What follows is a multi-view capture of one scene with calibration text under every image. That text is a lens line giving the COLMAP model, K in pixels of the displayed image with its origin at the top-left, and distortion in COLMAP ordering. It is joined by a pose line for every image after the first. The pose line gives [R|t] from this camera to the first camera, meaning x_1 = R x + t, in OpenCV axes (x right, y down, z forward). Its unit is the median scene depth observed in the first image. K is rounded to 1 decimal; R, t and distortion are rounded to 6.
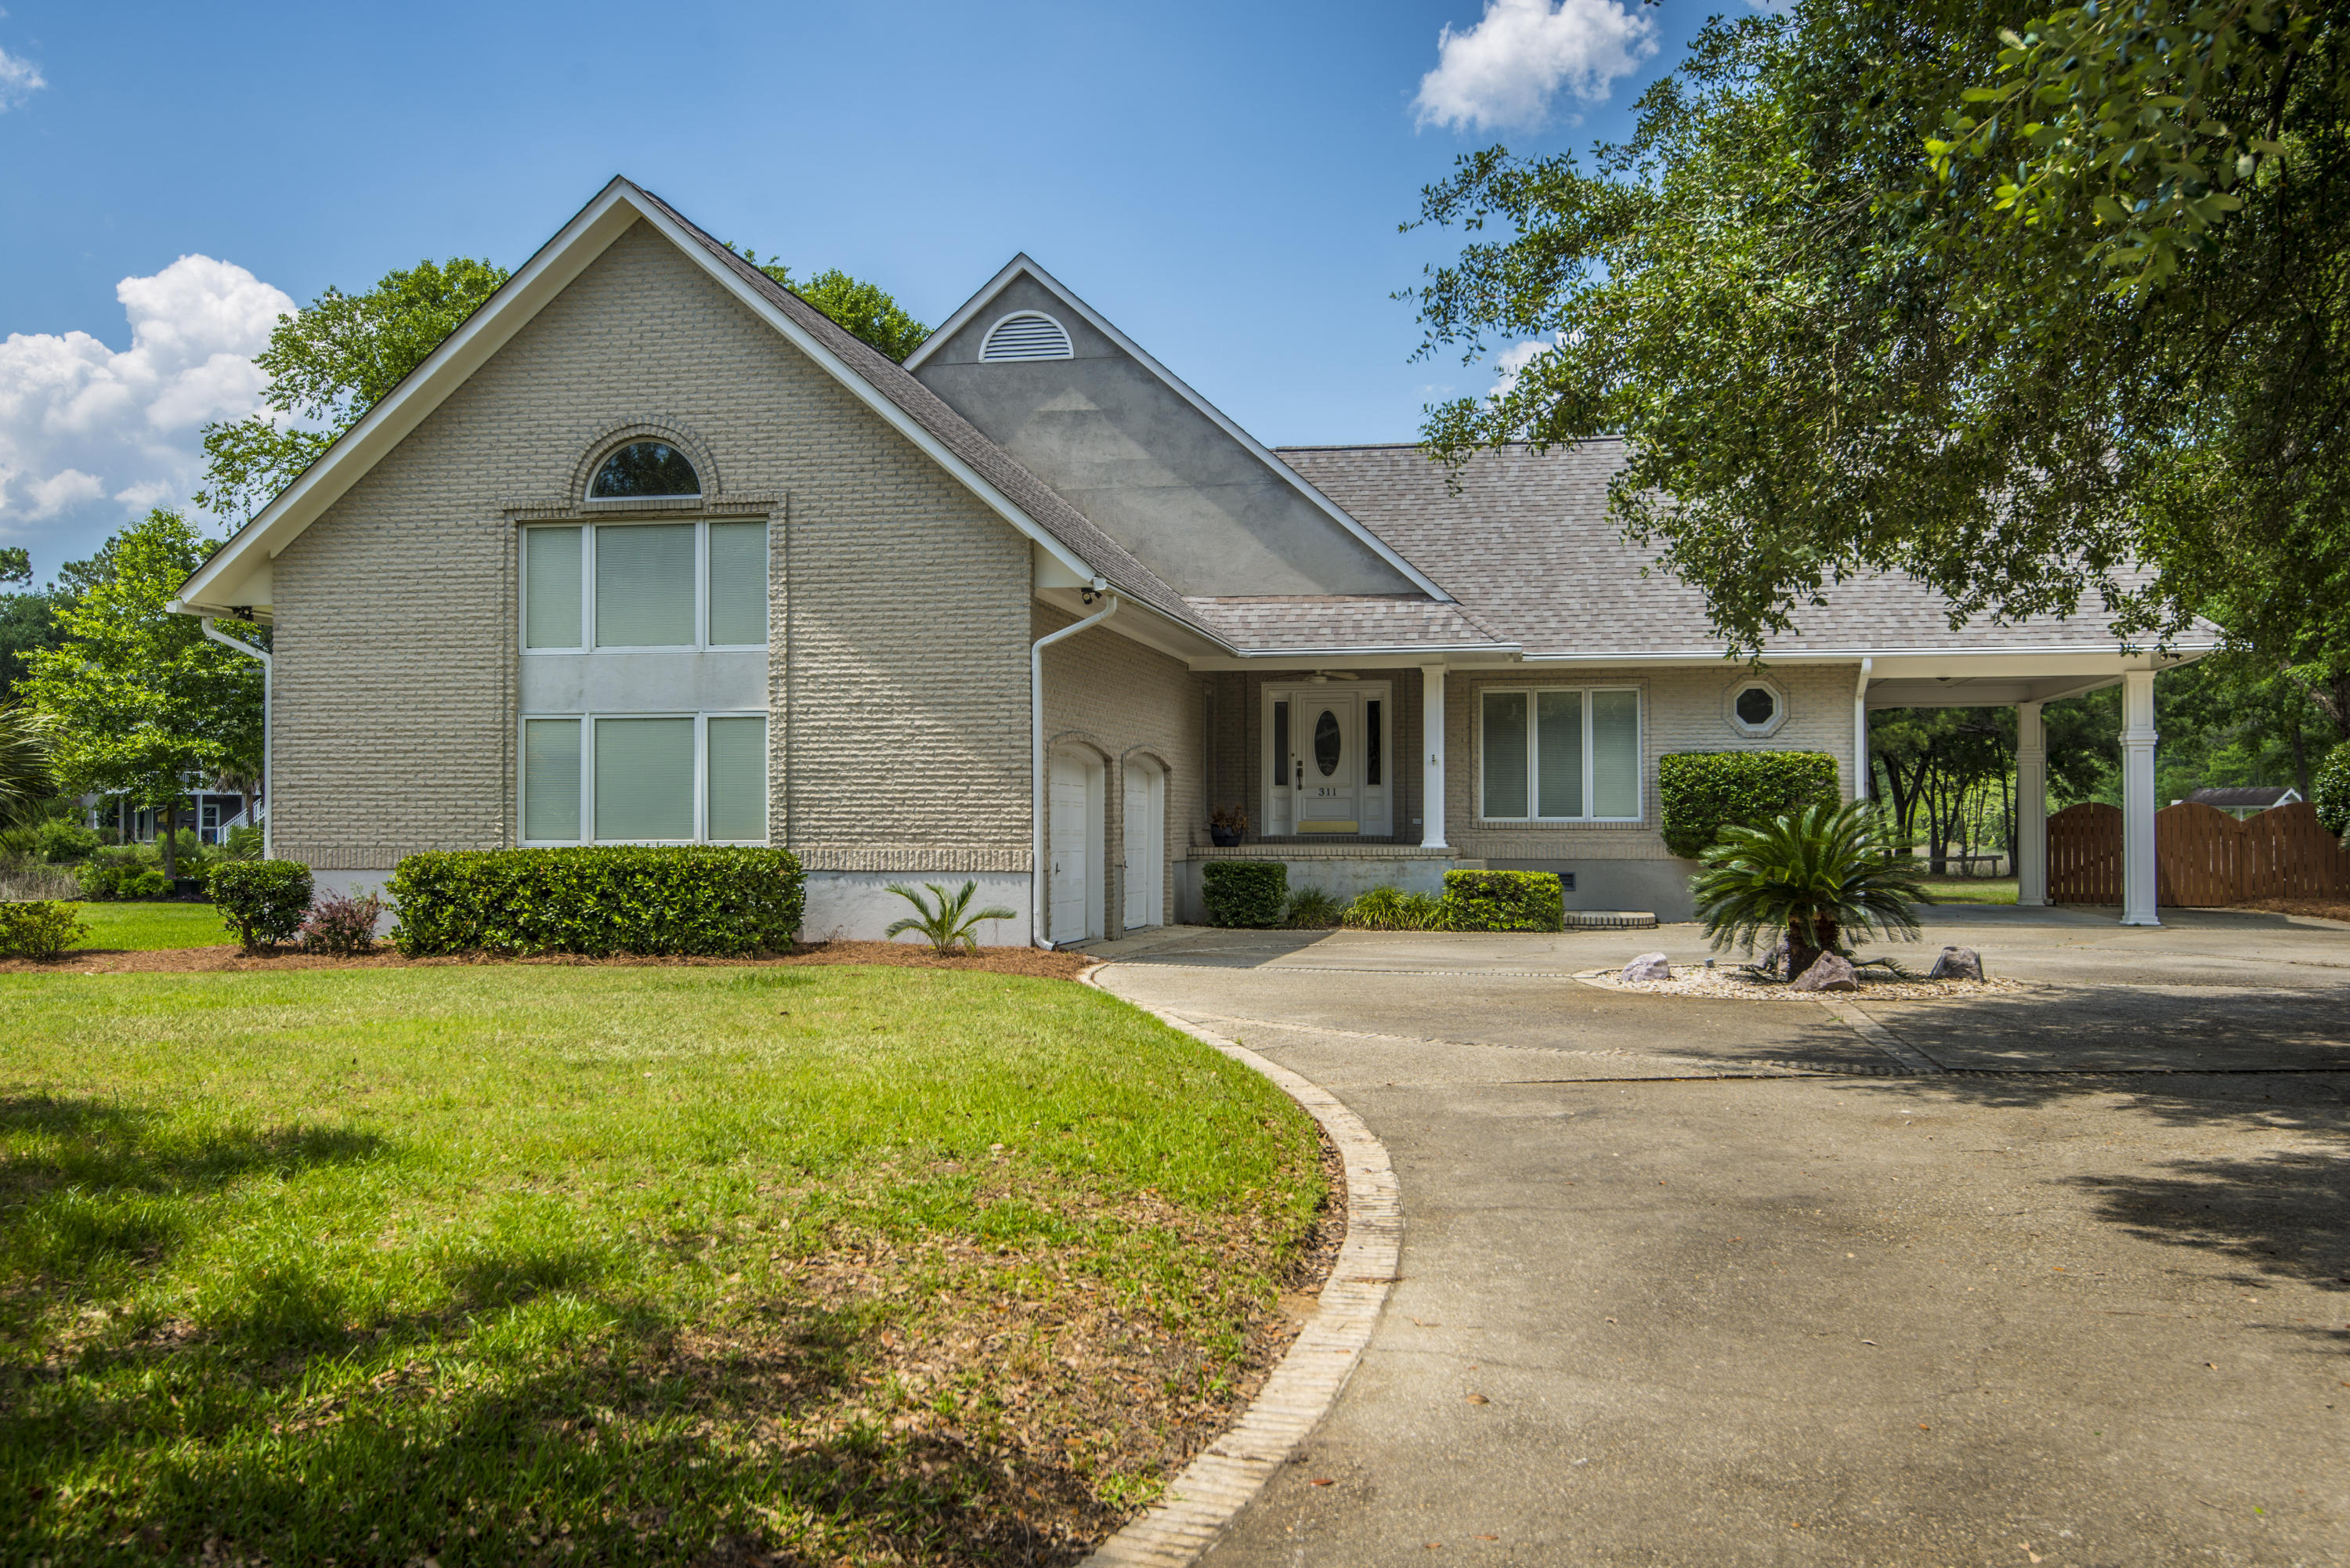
lens RADIAL K [[2173.5, 0, 1171.1], [0, 2173.5, 778.8], [0, 0, 1]] dist [0.020937, 0.001610]
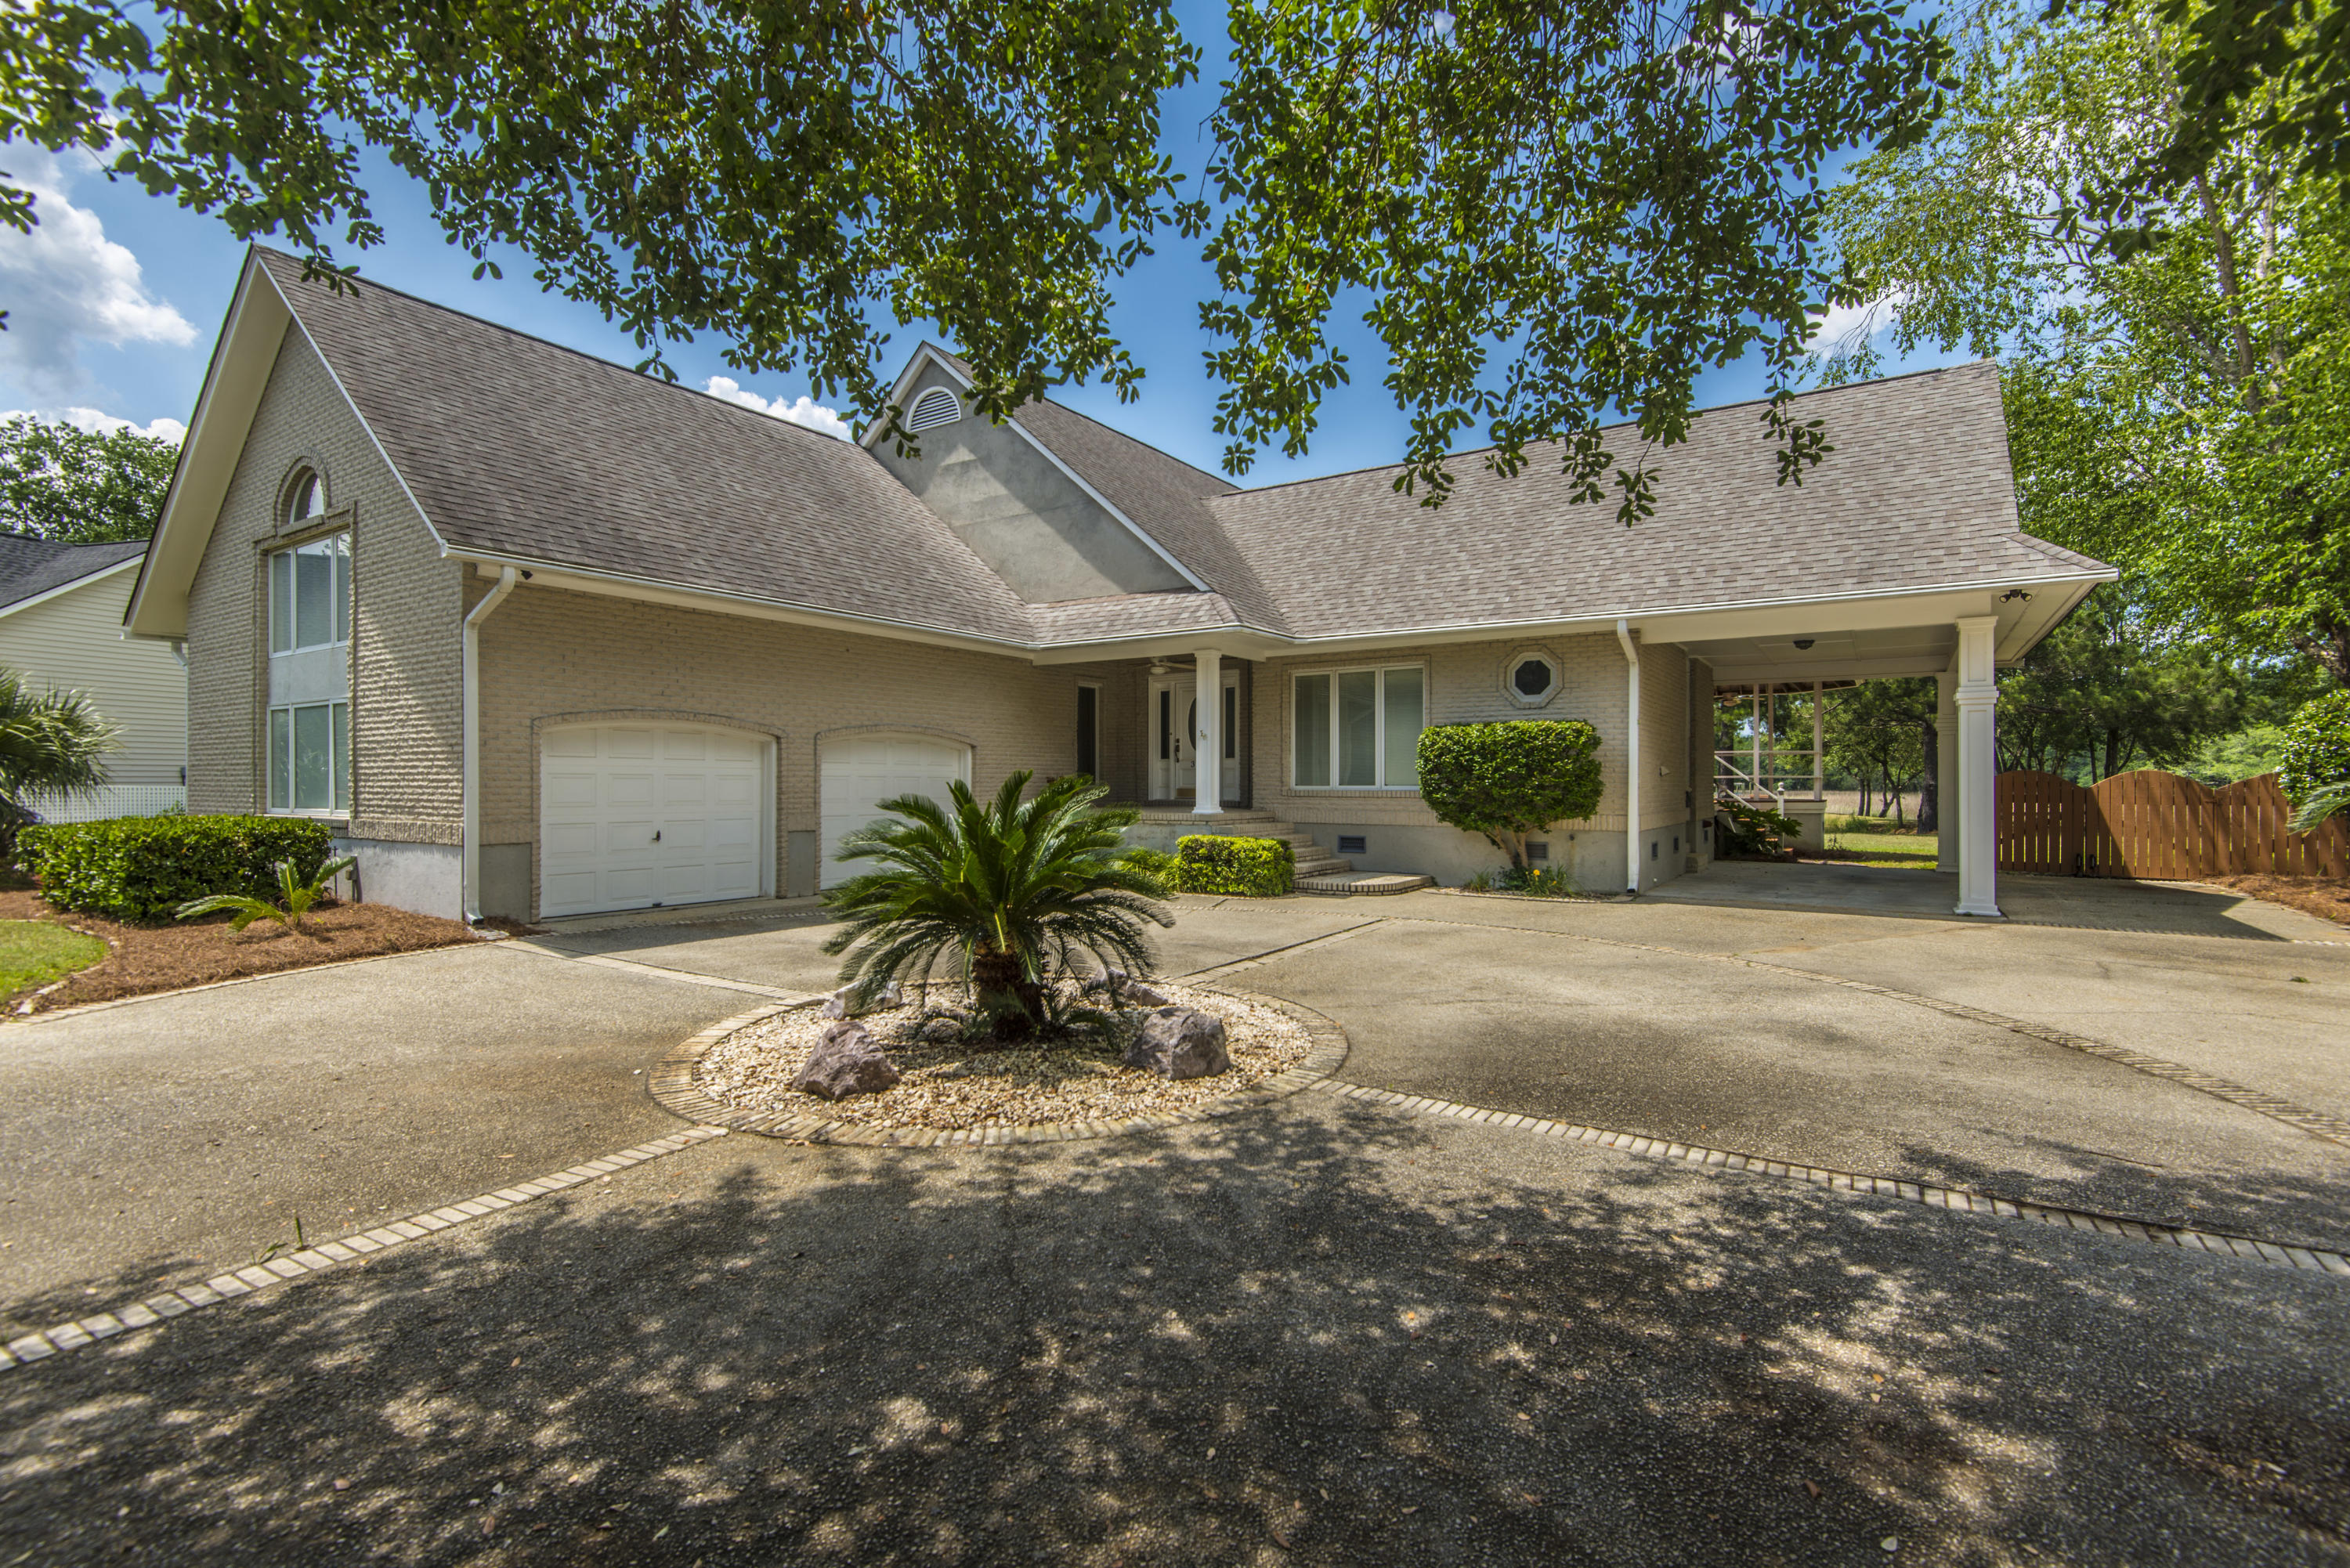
lens RADIAL K [[1059.1, 0, 1175.1], [0, 1059.1, 778.1], [0, 0, 1]] dist [0.026426, -0.016913]
pose [[0.918005, 0.001213, -0.396567, 0.357119], [0.007665, 0.999754, 0.020801, 0.002317], [0.396495, -0.022135, 0.917770, 0.544265]]
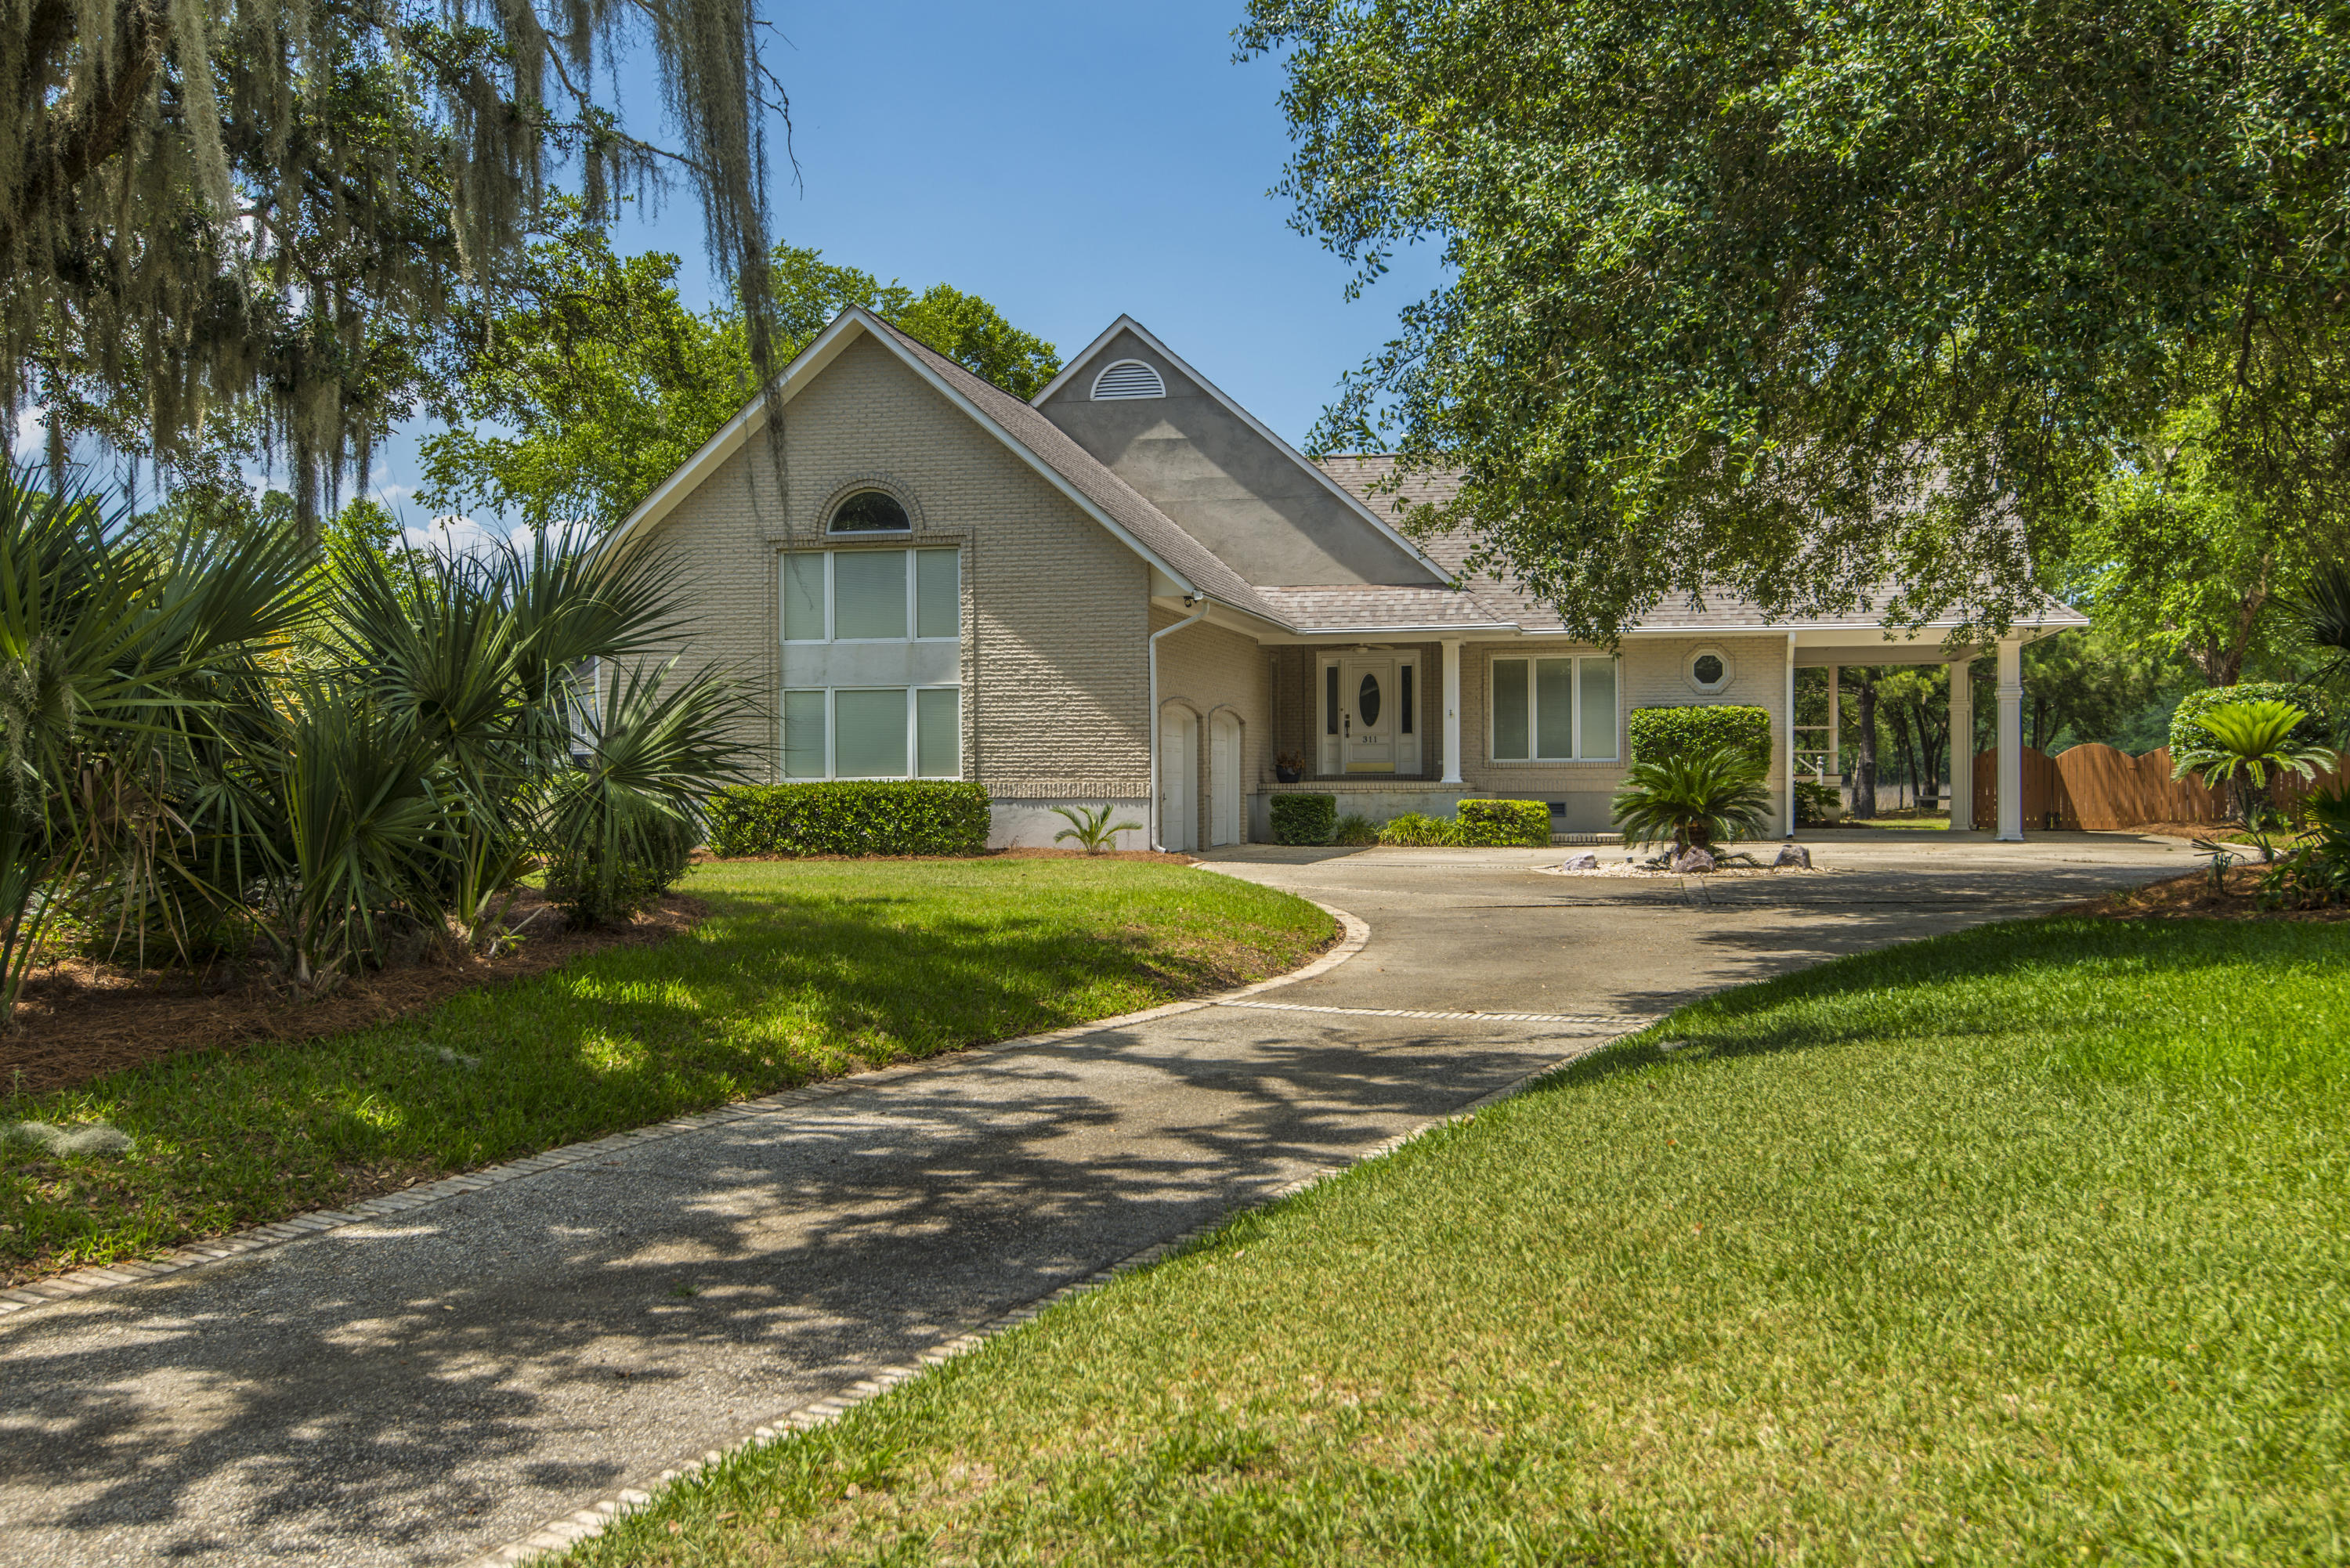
lens RADIAL K [[2343.4, 0, 1130.1], [0, 2343.4, 785.5], [0, 0, 1]] dist [-0.023975, -0.018229]
pose [[0.999066, -0.005101, -0.042913, -0.009339], [0.006214, 0.999647, 0.025830, -0.003815], [0.042766, -0.026073, 0.998745, -0.418906]]
